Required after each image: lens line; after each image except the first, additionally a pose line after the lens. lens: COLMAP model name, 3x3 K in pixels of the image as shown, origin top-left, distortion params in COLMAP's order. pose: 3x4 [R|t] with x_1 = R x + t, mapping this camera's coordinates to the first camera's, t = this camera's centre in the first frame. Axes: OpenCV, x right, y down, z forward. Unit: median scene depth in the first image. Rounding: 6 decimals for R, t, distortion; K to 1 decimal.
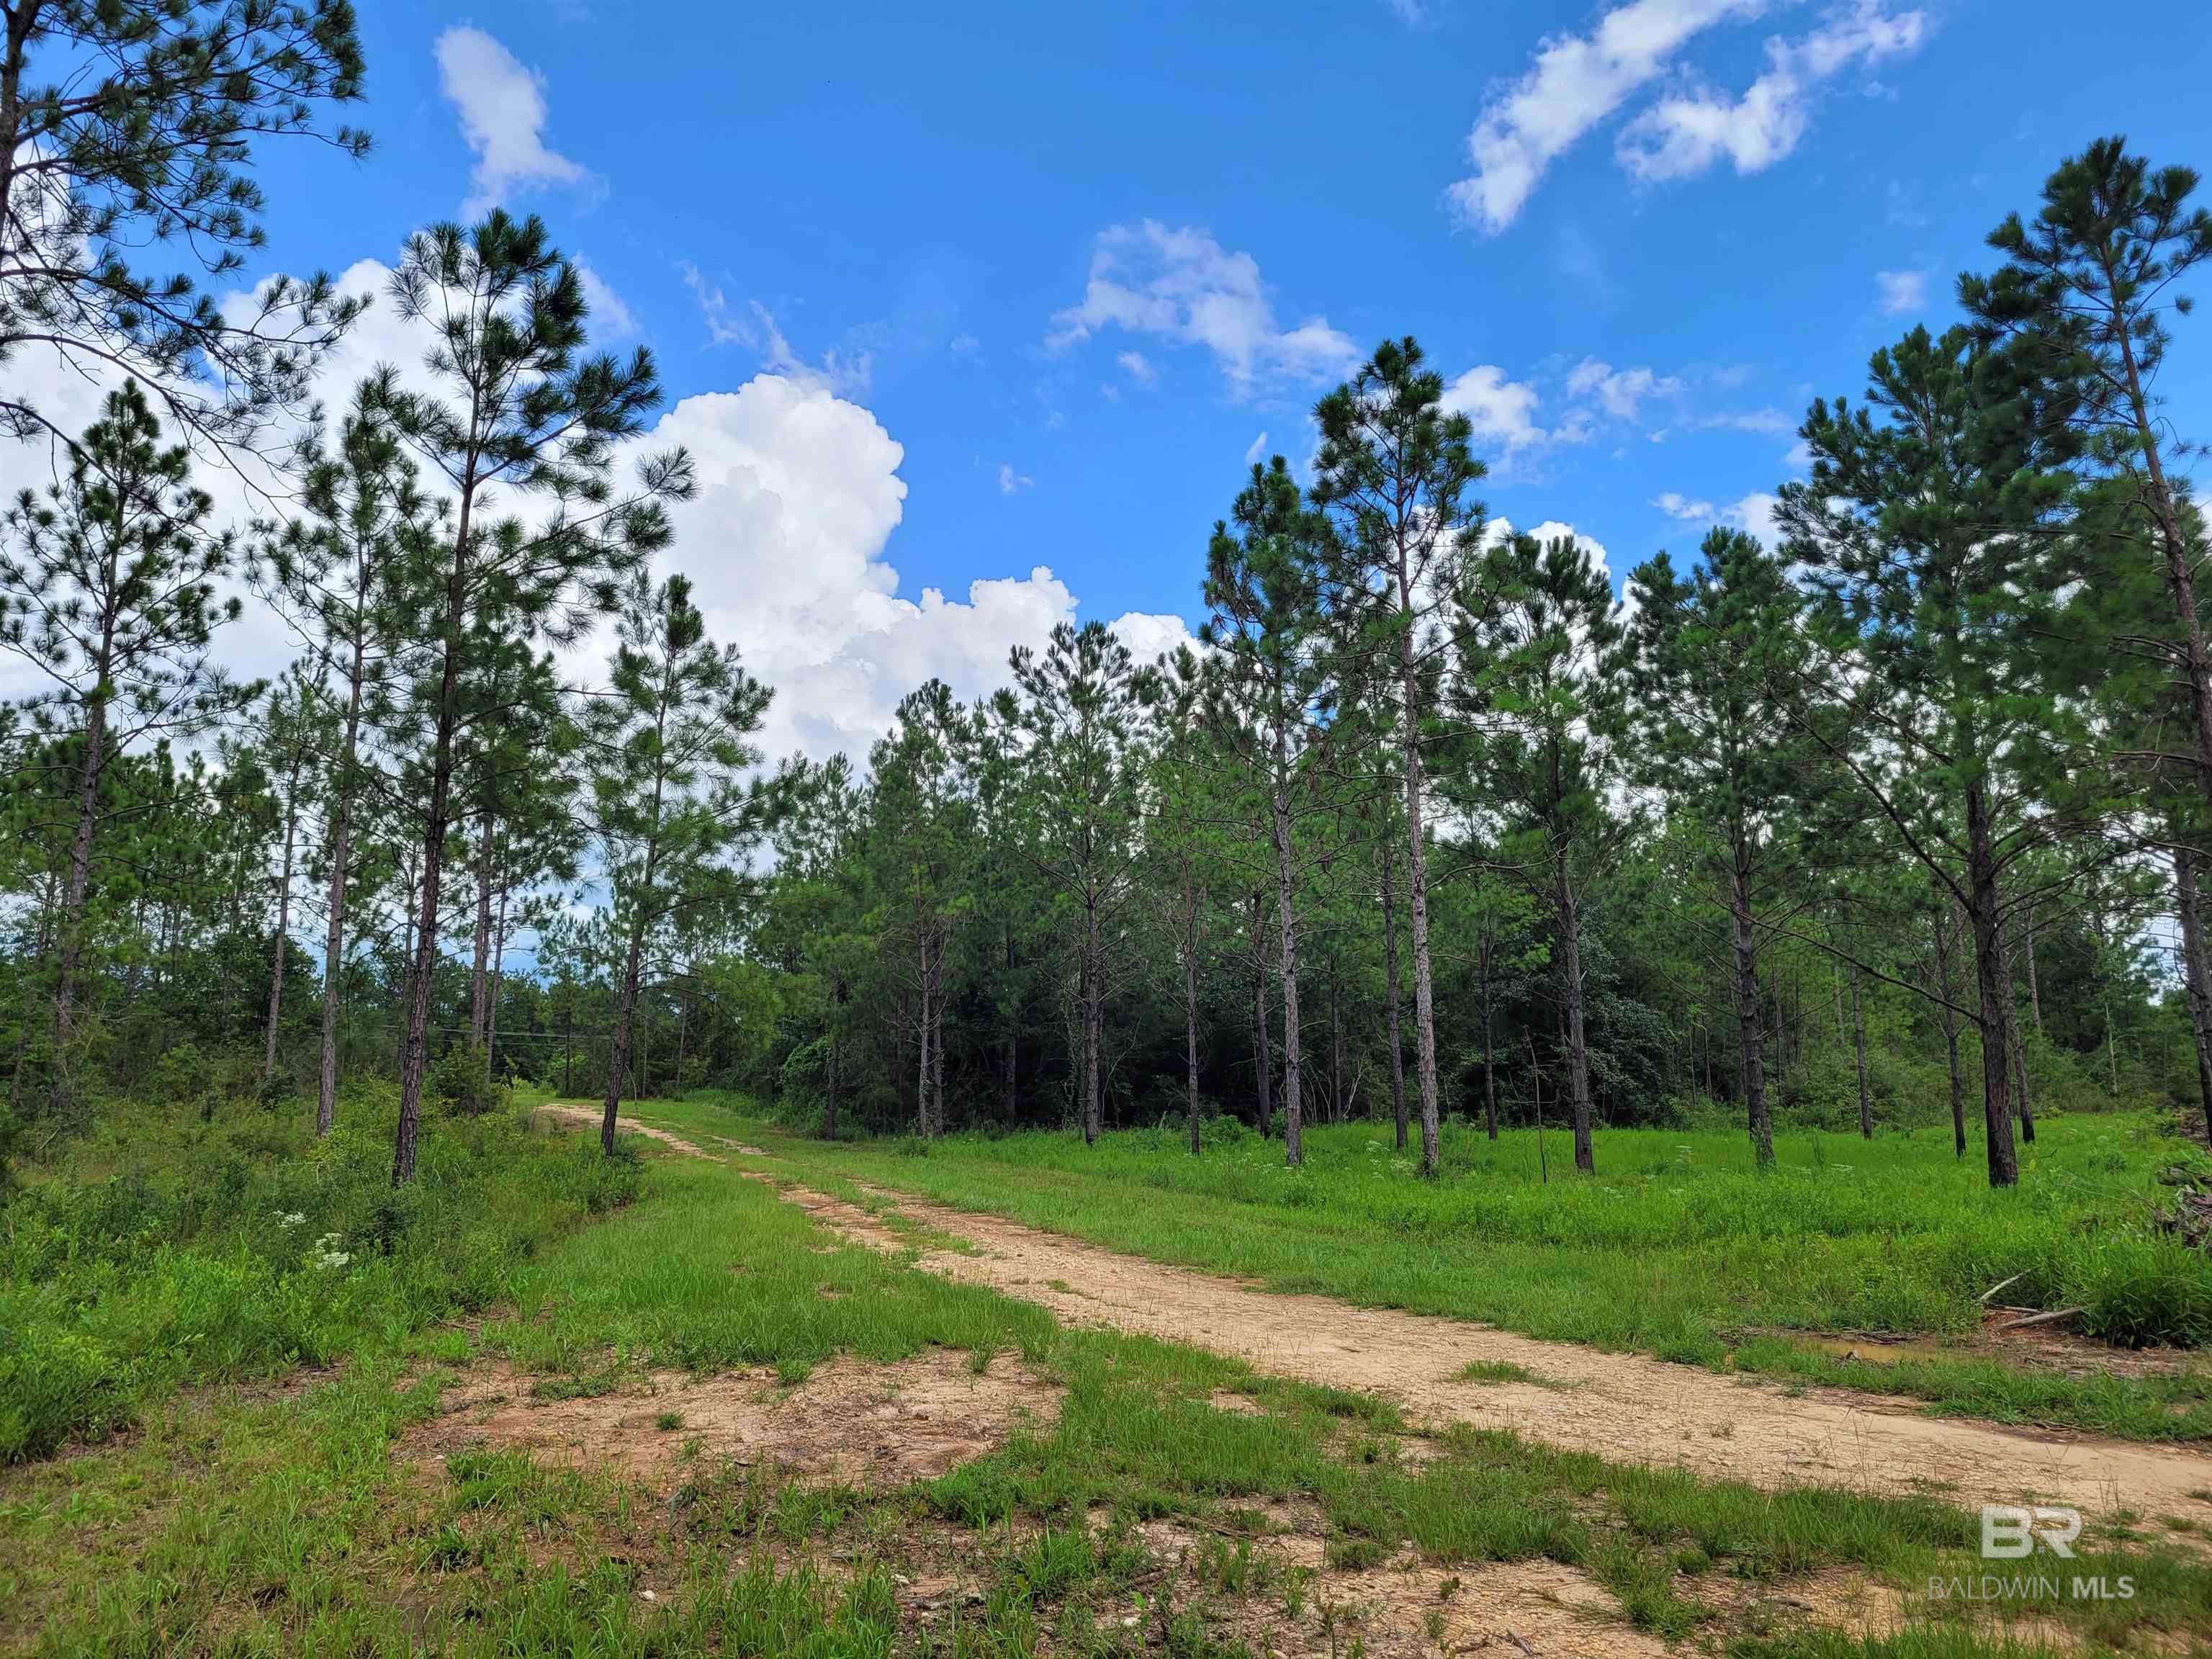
lens RADIAL K [[1714.1, 0, 1106.0], [0, 1714.1, 829.5], [0, 0, 1]] dist [0.058741, 0.071672]
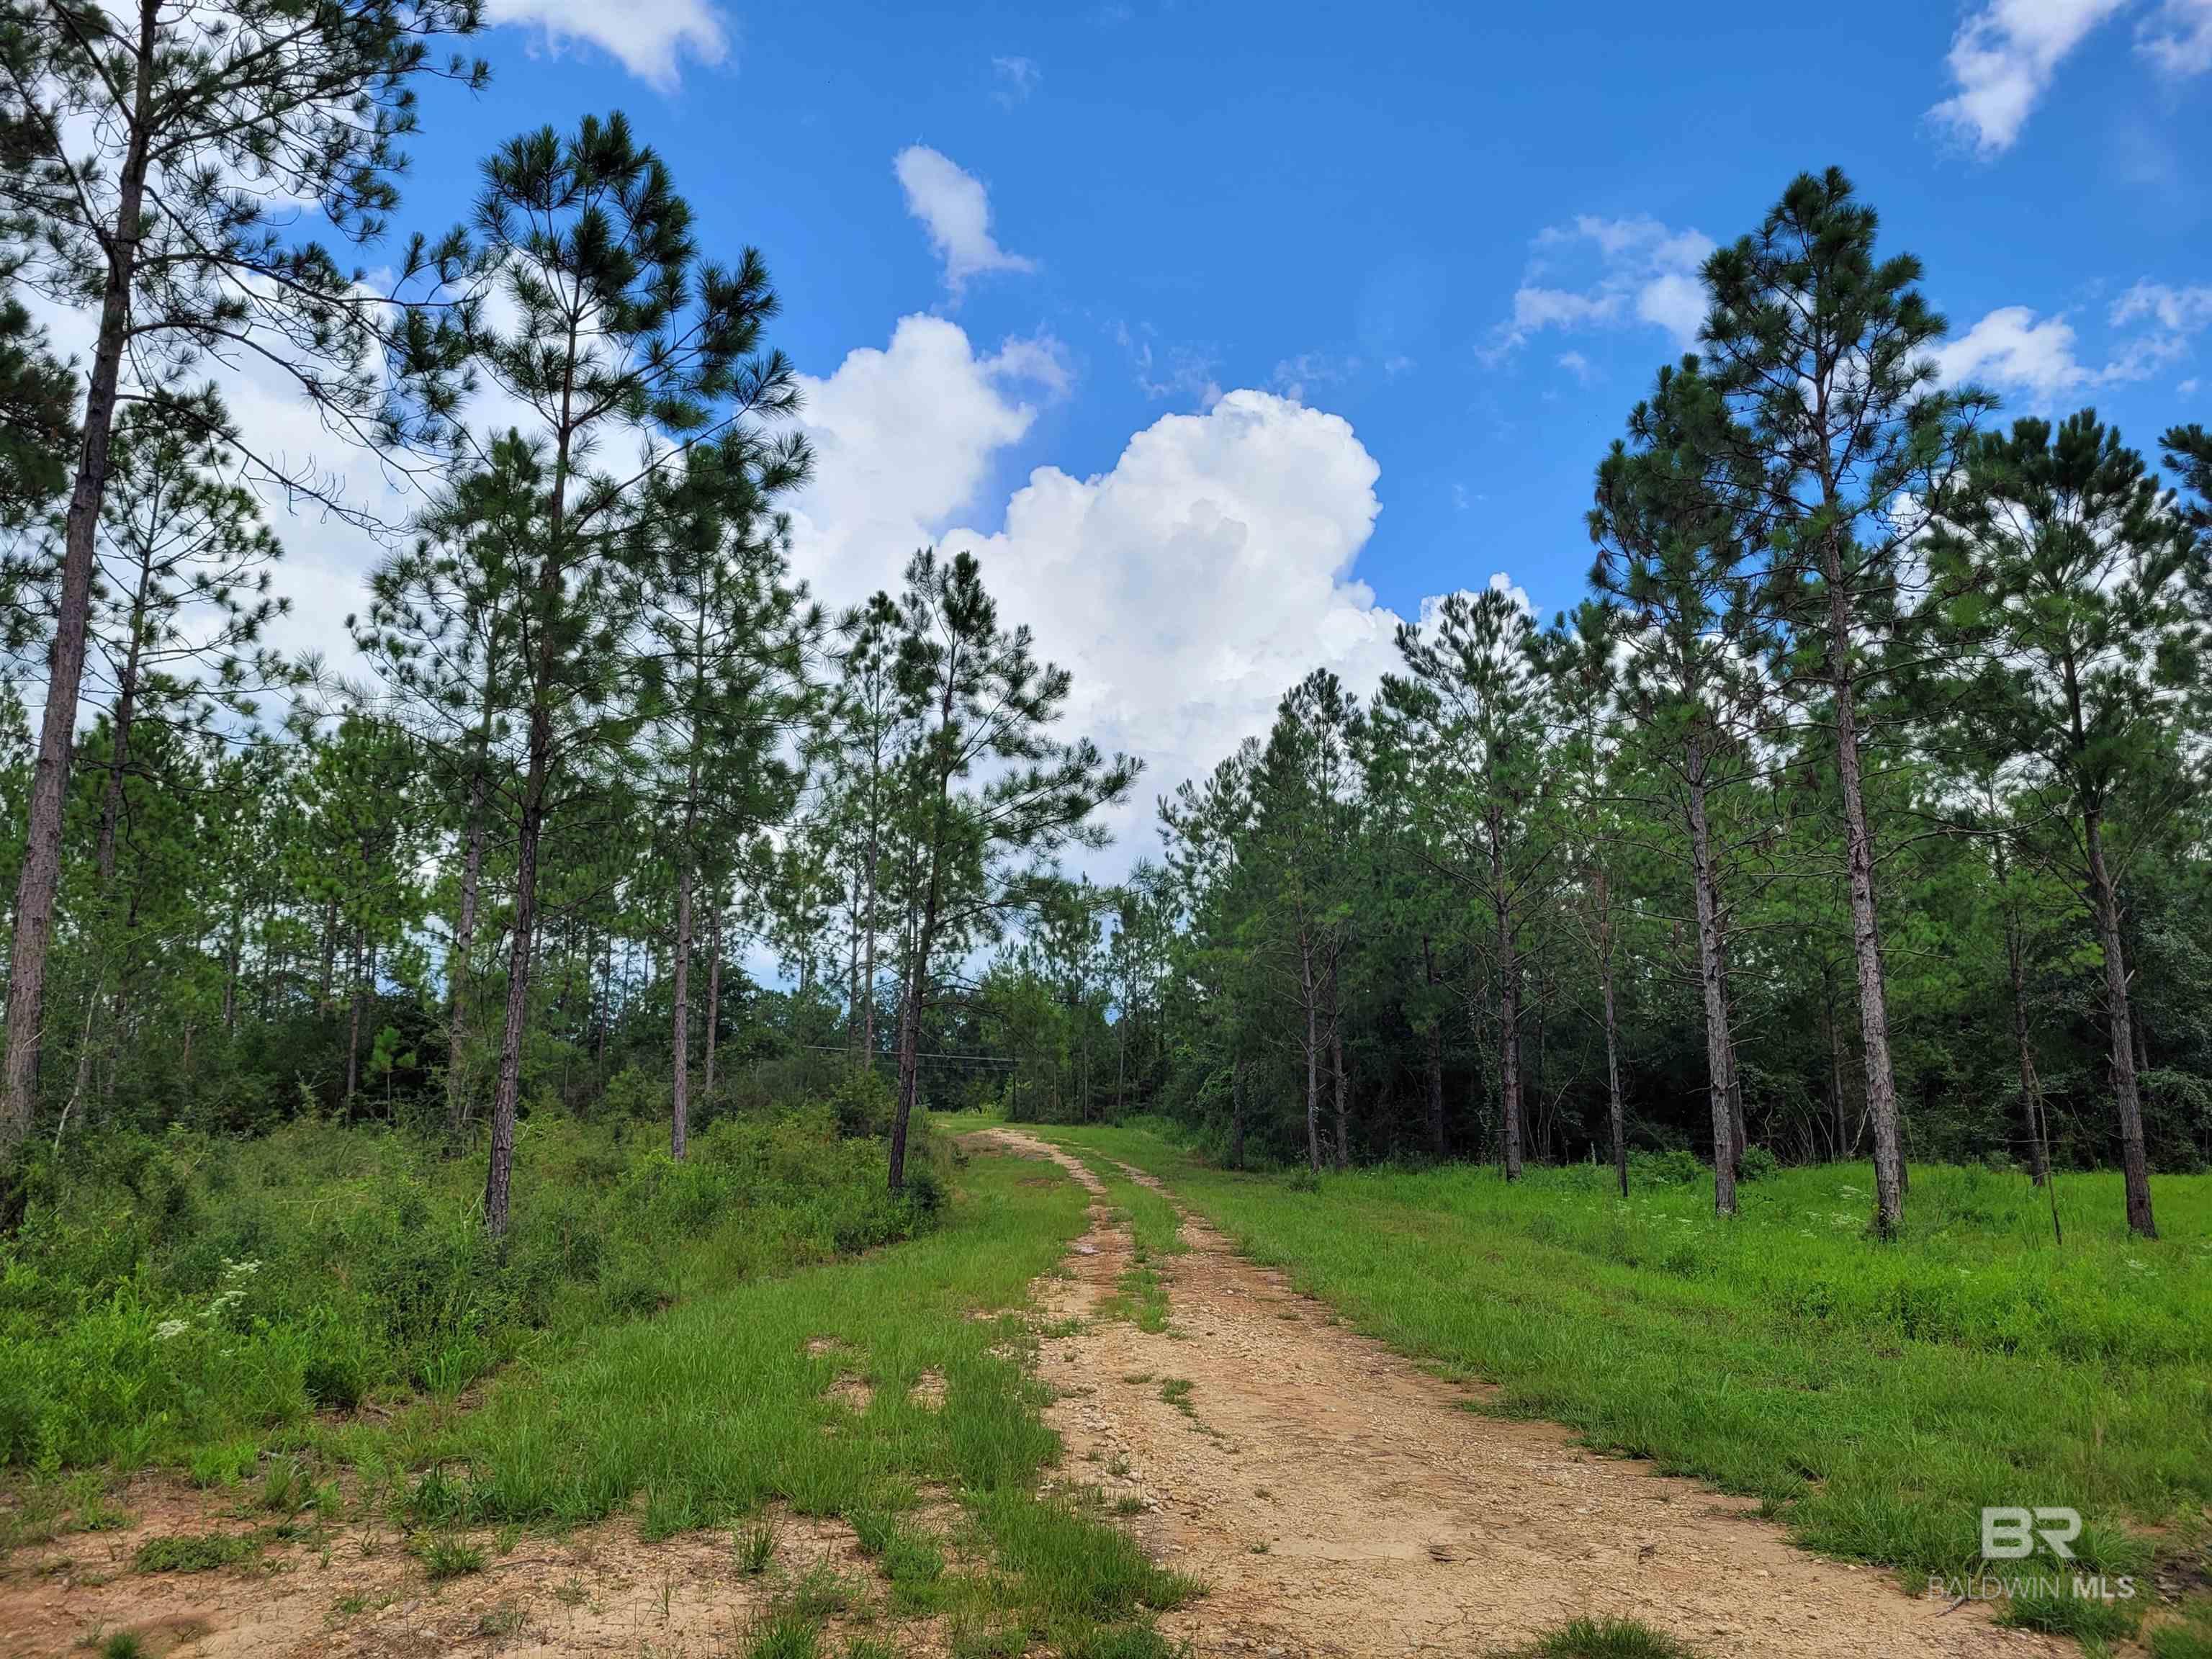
lens RADIAL K [[1714.1, 0, 1106.0], [0, 1714.1, 829.5], [0, 0, 1]] dist [0.058741, 0.071672]
pose [[0.956623, -0.044320, -0.287939, 0.053867], [0.039905, 0.998979, -0.021188, 0.013694], [0.288584, 0.008778, 0.957414, 0.092467]]
